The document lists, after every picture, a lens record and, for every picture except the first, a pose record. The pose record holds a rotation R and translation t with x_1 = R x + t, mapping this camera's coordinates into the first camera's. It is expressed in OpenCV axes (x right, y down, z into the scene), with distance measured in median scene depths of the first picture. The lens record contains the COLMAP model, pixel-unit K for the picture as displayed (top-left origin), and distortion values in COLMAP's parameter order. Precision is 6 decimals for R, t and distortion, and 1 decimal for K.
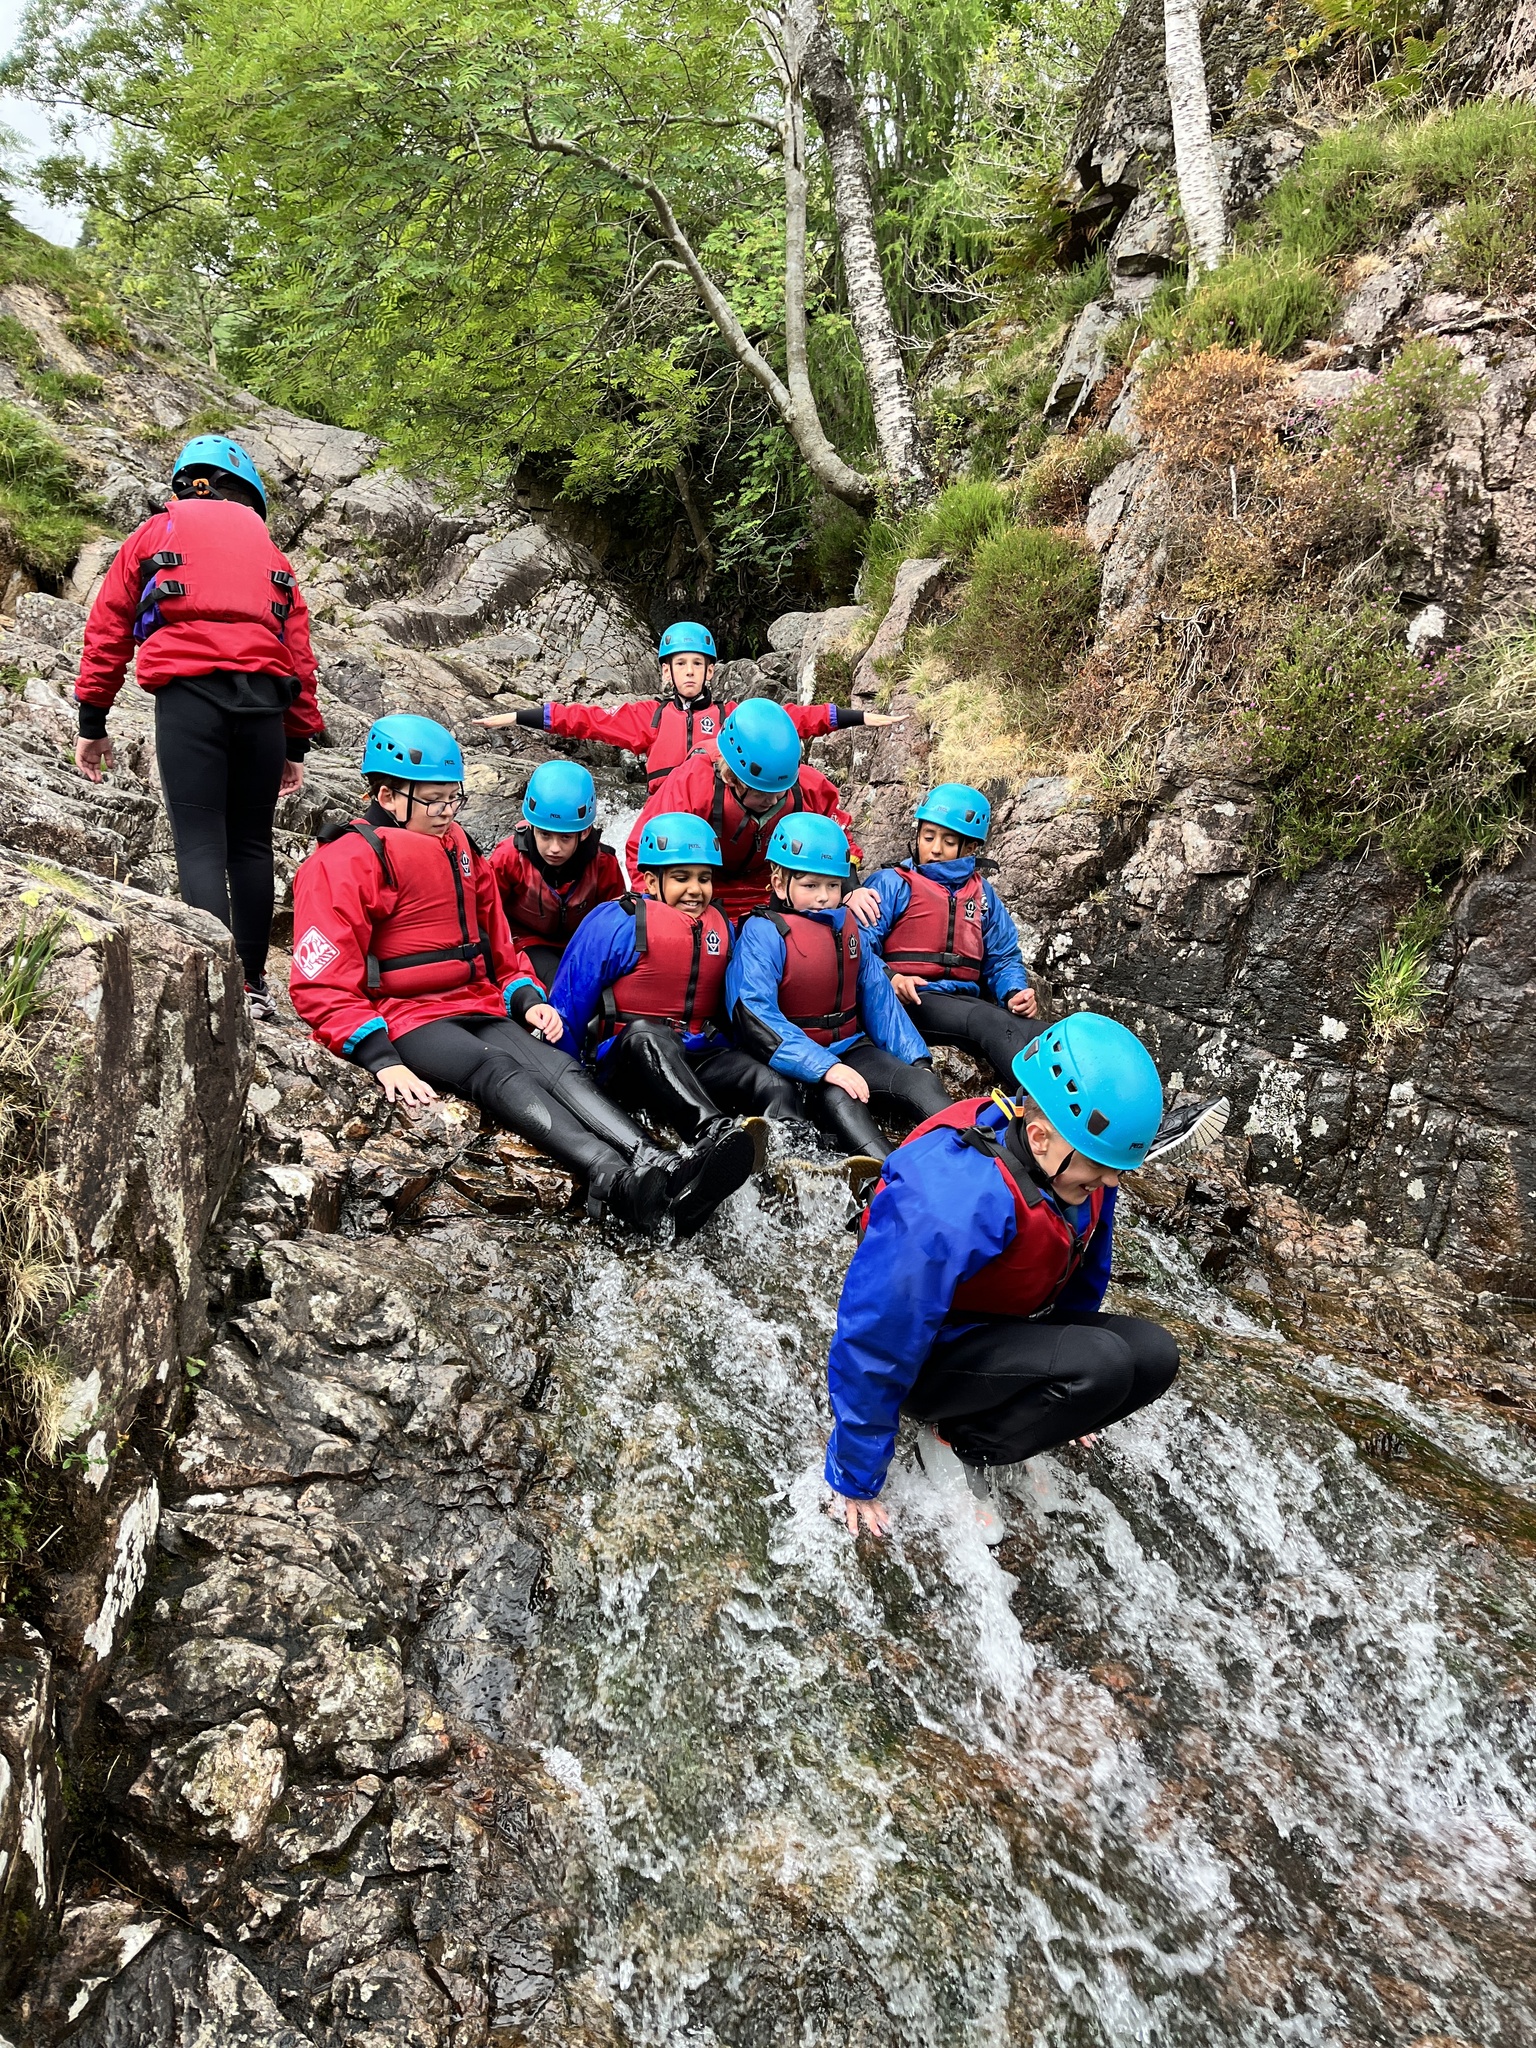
lens RADIAL K [[1416.7, 0, 768.2], [0, 1416.7, 1035.2], [0, 0, 1]] dist [0.070907, -0.087144]
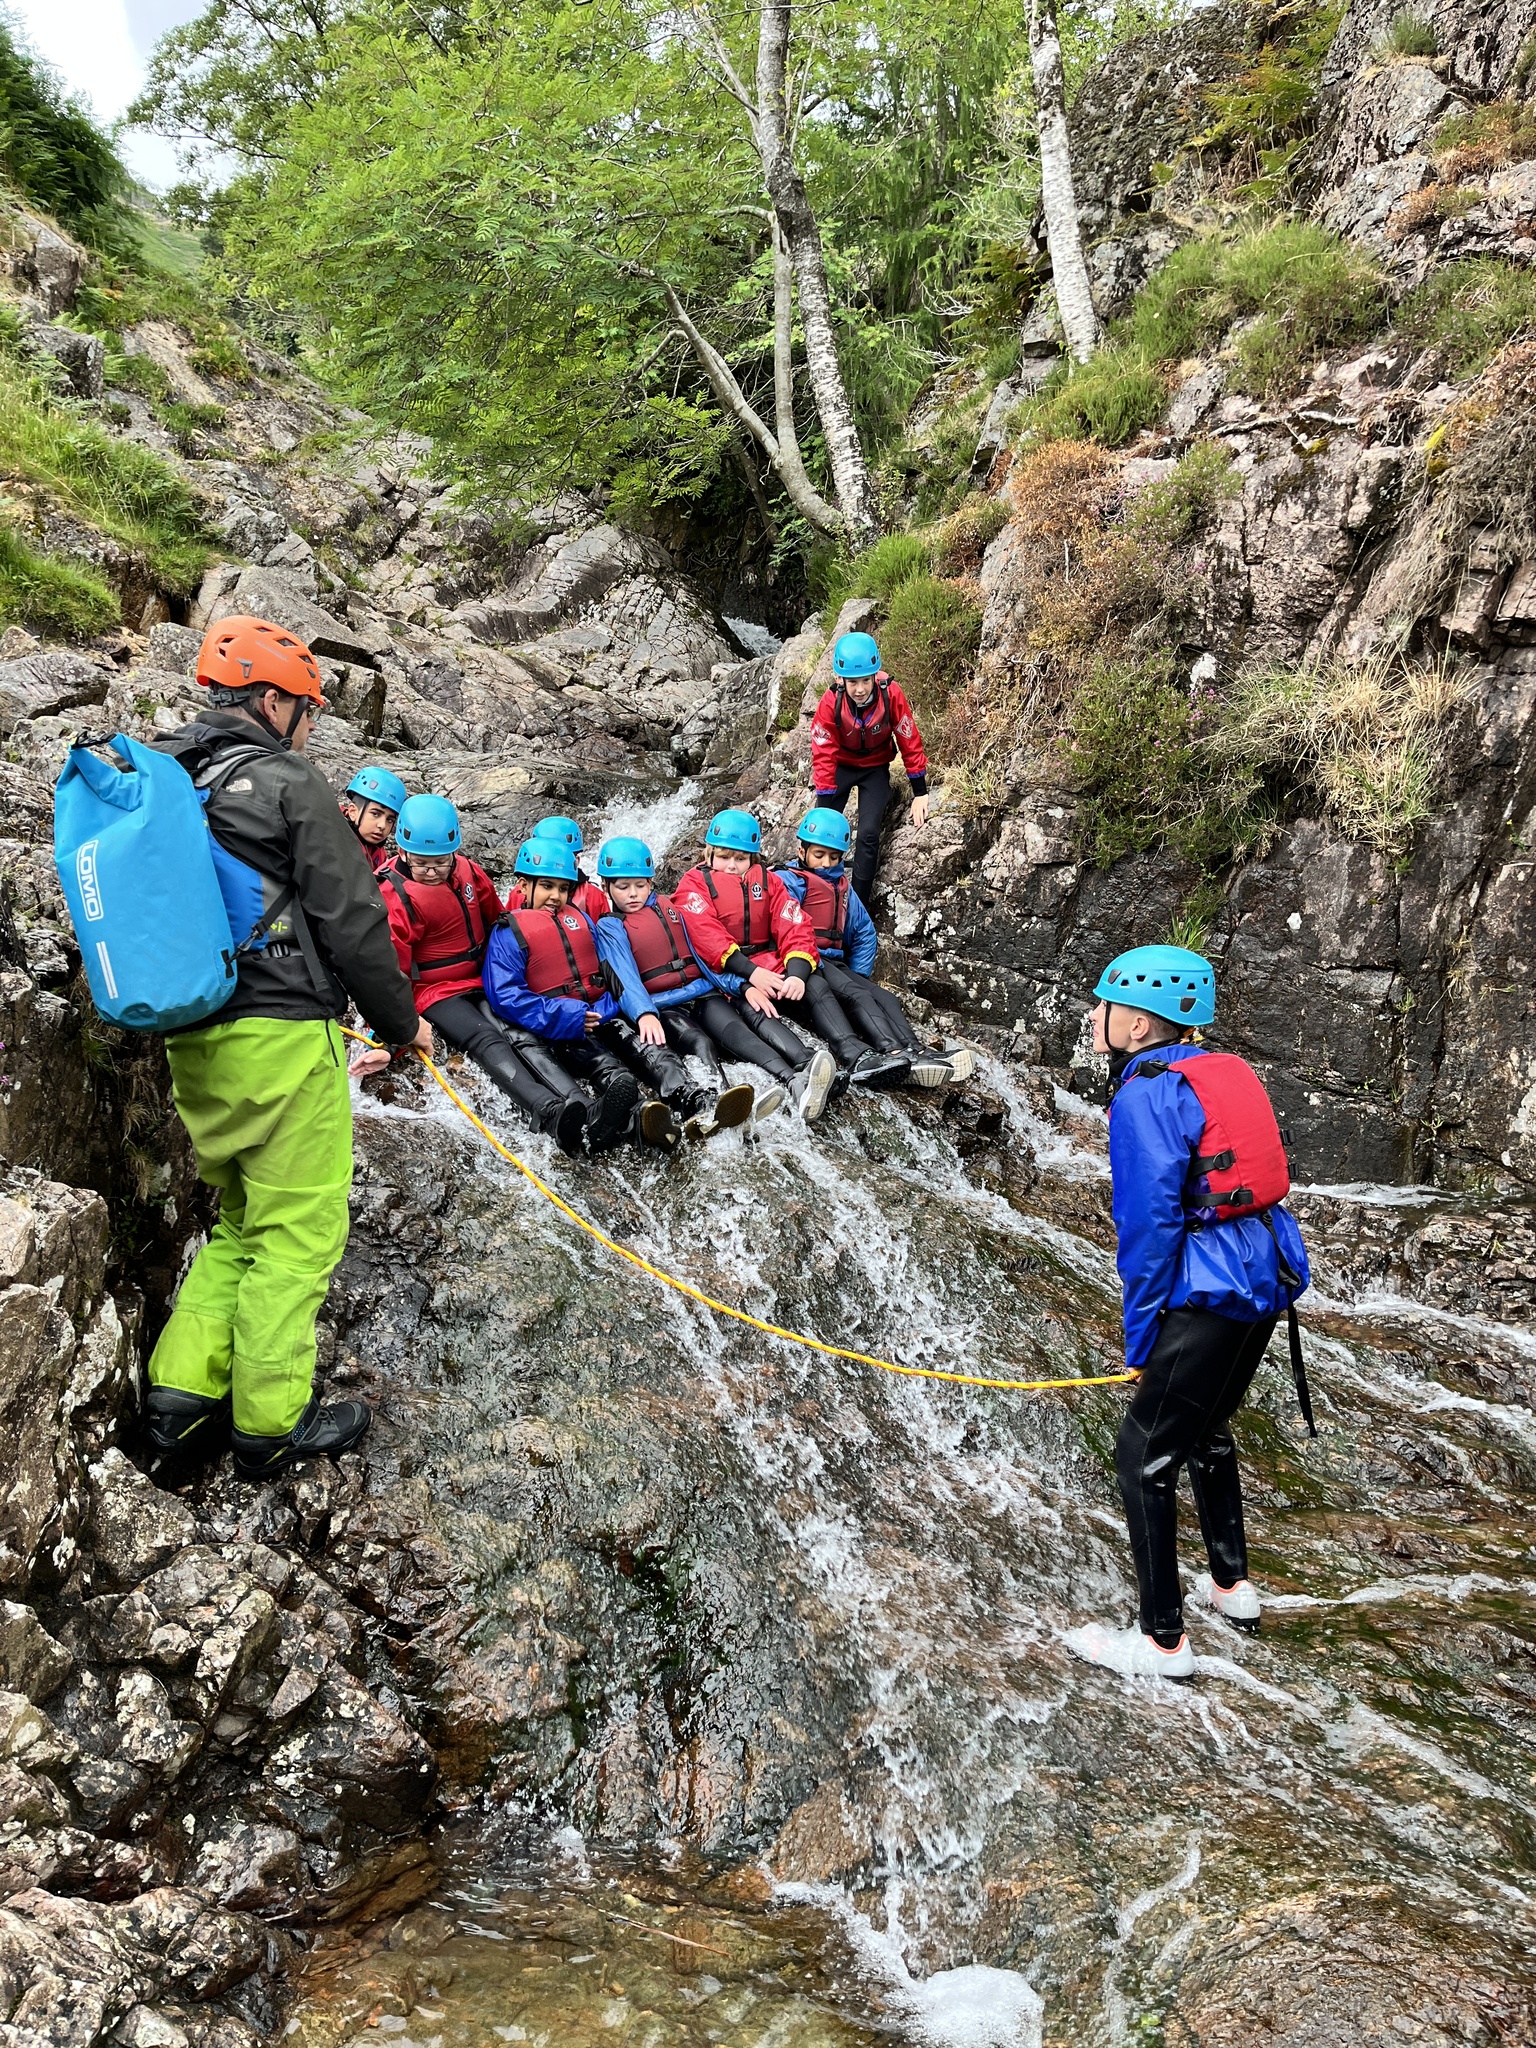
lens RADIAL K [[1416.6, 0, 771.9], [0, 1416.6, 1019.8], [0, 0, 1]] dist [0.066079, -0.074629]
pose [[0.996709, 0.001263, -0.081052, 0.160437], [0.000382, 0.999794, 0.020275, 0.000689], [0.081061, -0.020240, 0.996504, -0.275165]]
